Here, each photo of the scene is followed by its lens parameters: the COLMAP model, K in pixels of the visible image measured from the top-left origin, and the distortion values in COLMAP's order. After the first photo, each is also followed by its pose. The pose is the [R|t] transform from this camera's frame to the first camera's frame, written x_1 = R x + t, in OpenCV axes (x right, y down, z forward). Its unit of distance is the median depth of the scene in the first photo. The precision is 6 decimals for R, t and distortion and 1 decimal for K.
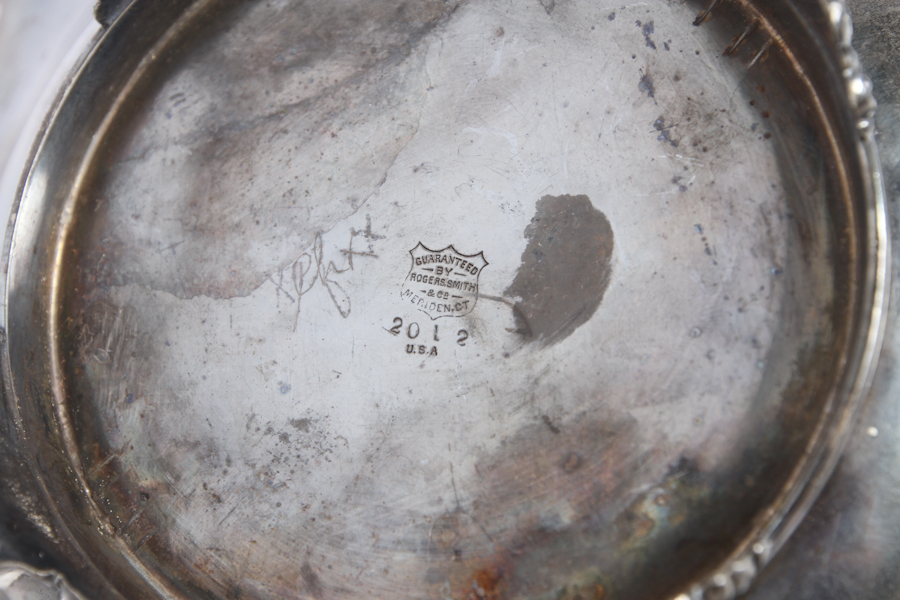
lens RADIAL K [[1354.7, 0, 448.1], [0, 1354.7, 299.9], [0, 0, 1]] dist [0.005711, 0.000000]
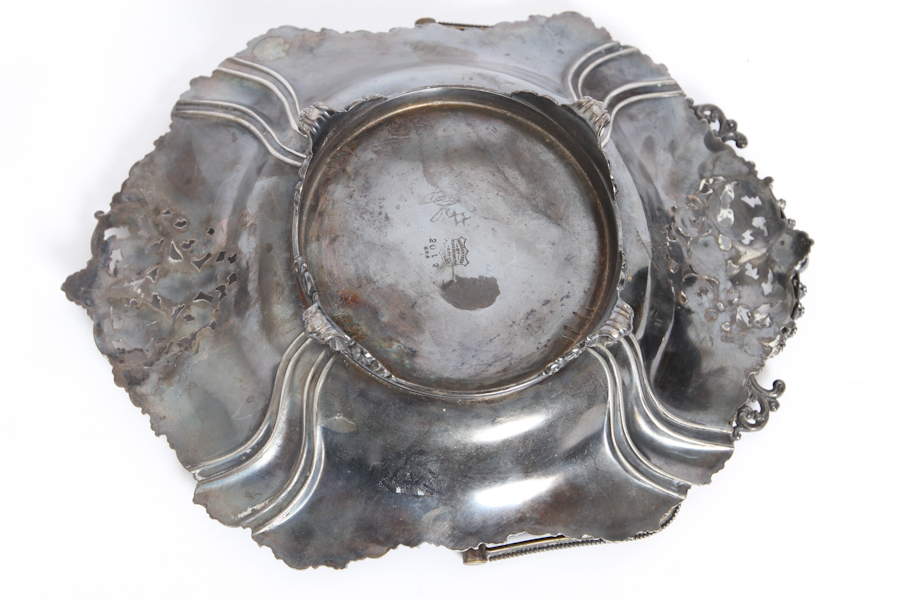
lens RADIAL K [[1354.7, 0, 450.6], [0, 1354.7, 300.2], [0, 0, 1]] dist [0.005711, 0.000000]
pose [[0.303830, 0.952672, -0.010136, 0.110609], [-0.949423, 0.303645, 0.079979, -0.190775], [0.079272, -0.014676, 0.996745, -1.642091]]
